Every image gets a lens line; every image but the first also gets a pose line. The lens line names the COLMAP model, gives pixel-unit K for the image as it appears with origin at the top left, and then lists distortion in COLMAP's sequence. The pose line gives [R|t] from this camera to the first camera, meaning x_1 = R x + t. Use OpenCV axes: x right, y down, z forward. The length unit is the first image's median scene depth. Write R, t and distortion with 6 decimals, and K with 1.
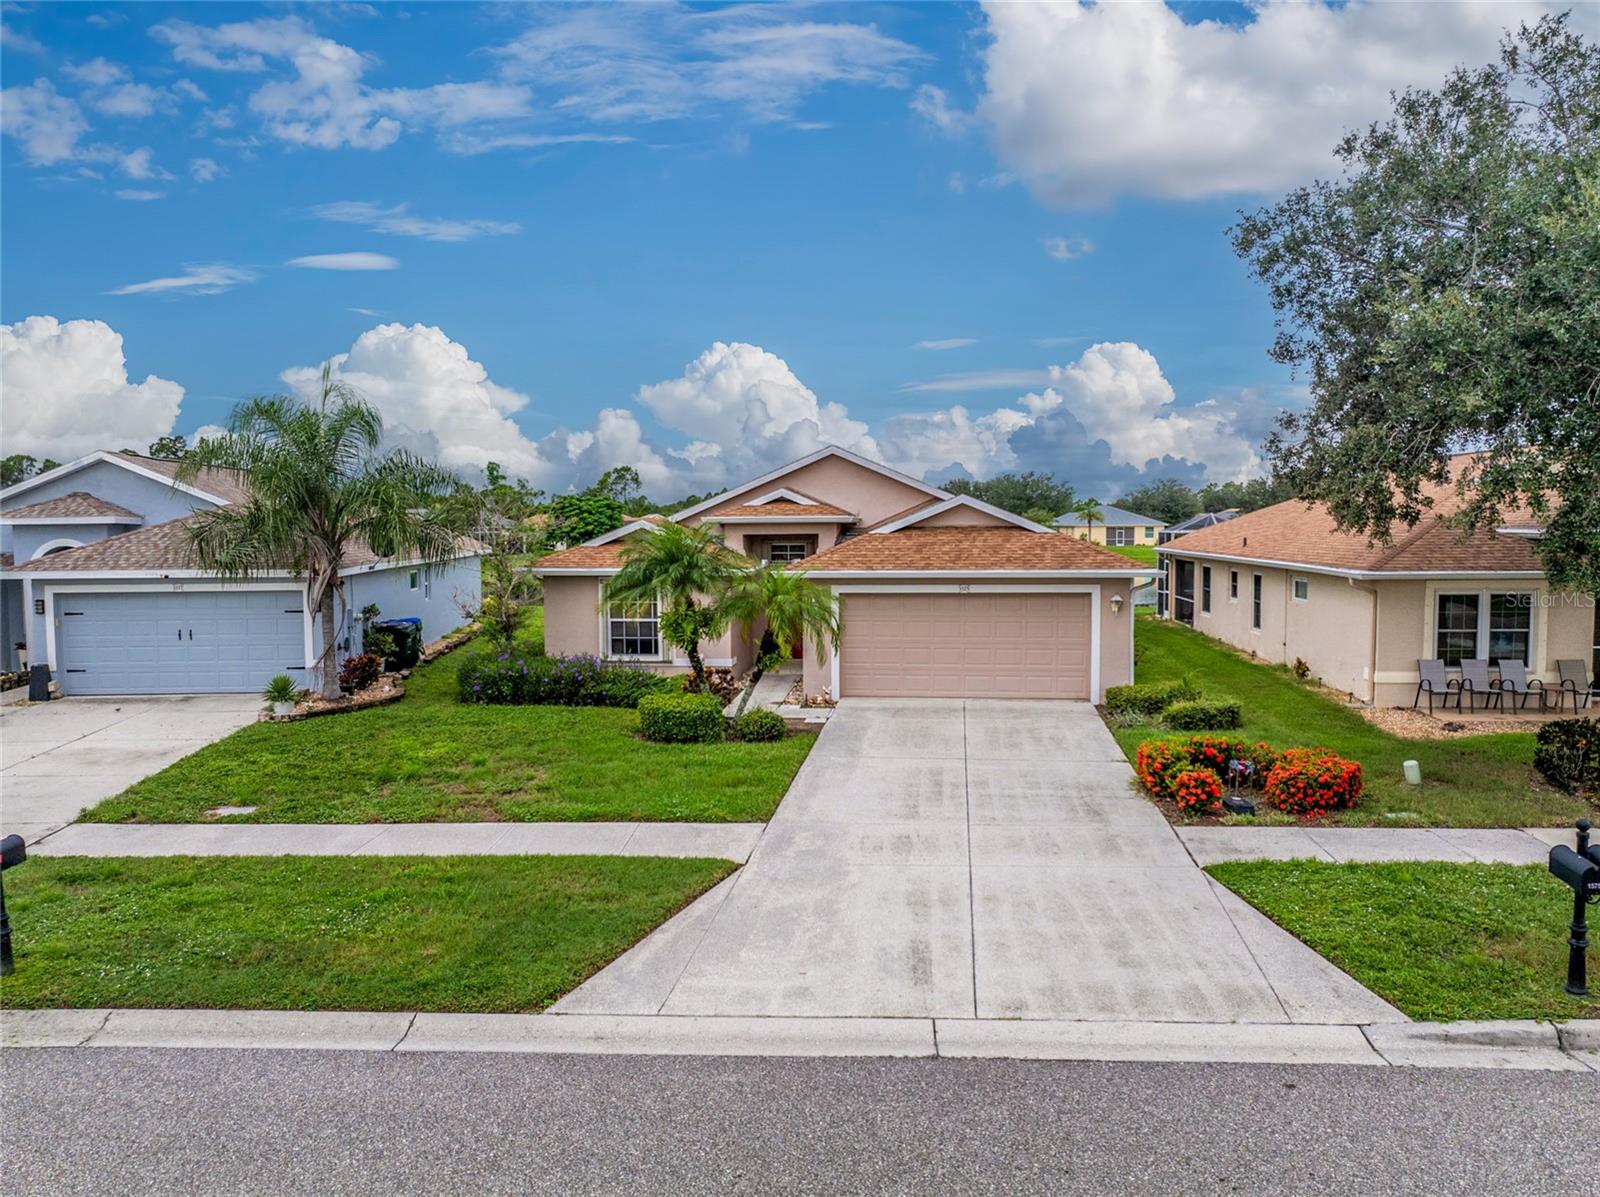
lens RADIAL K [[1124.0, 0, 800.0], [0, 1124.0, 598.5], [0, 0, 1]] dist [-0.039637, -0.000980]
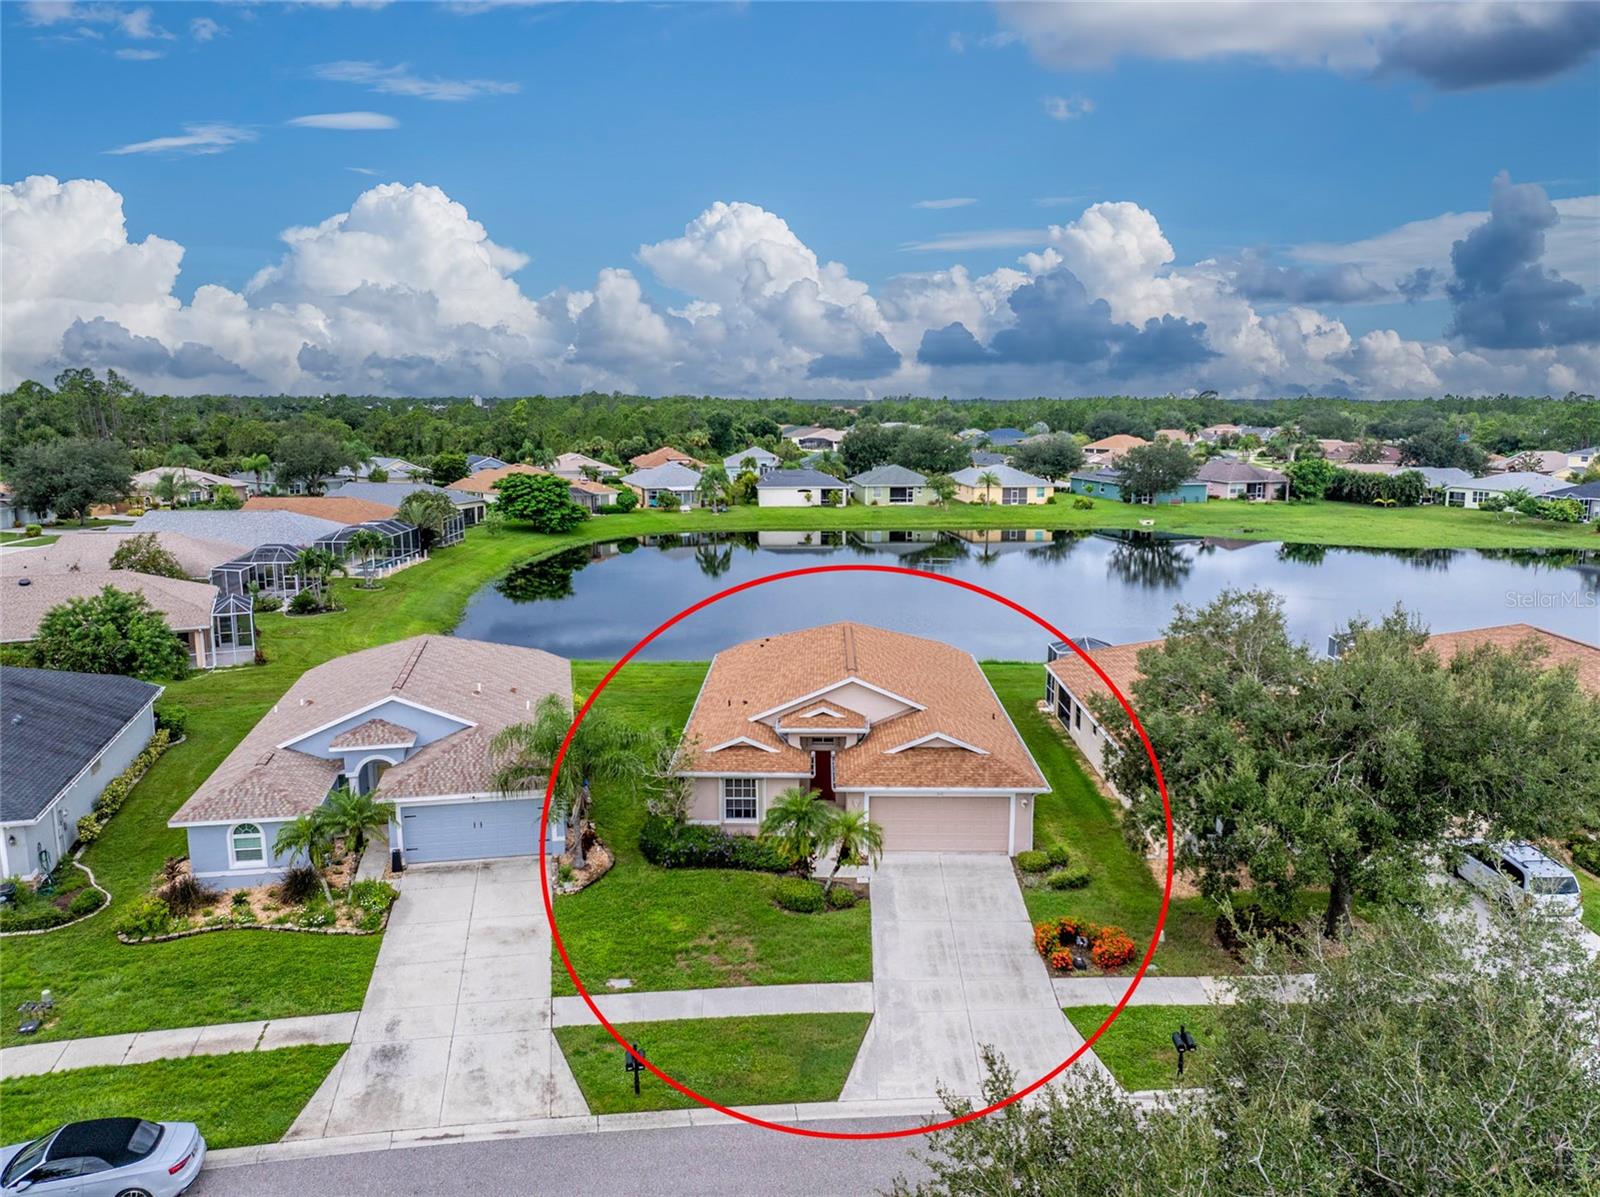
lens RADIAL K [[1124.0, 0, 800.0], [0, 1124.0, 598.5], [0, 0, 1]] dist [-0.039637, -0.000980]
pose [[0.995590, -0.008574, 0.093417, -0.236162], [-0.000667, 0.995143, 0.098440, -0.490041], [-0.093807, -0.098069, 0.990749, -0.701739]]
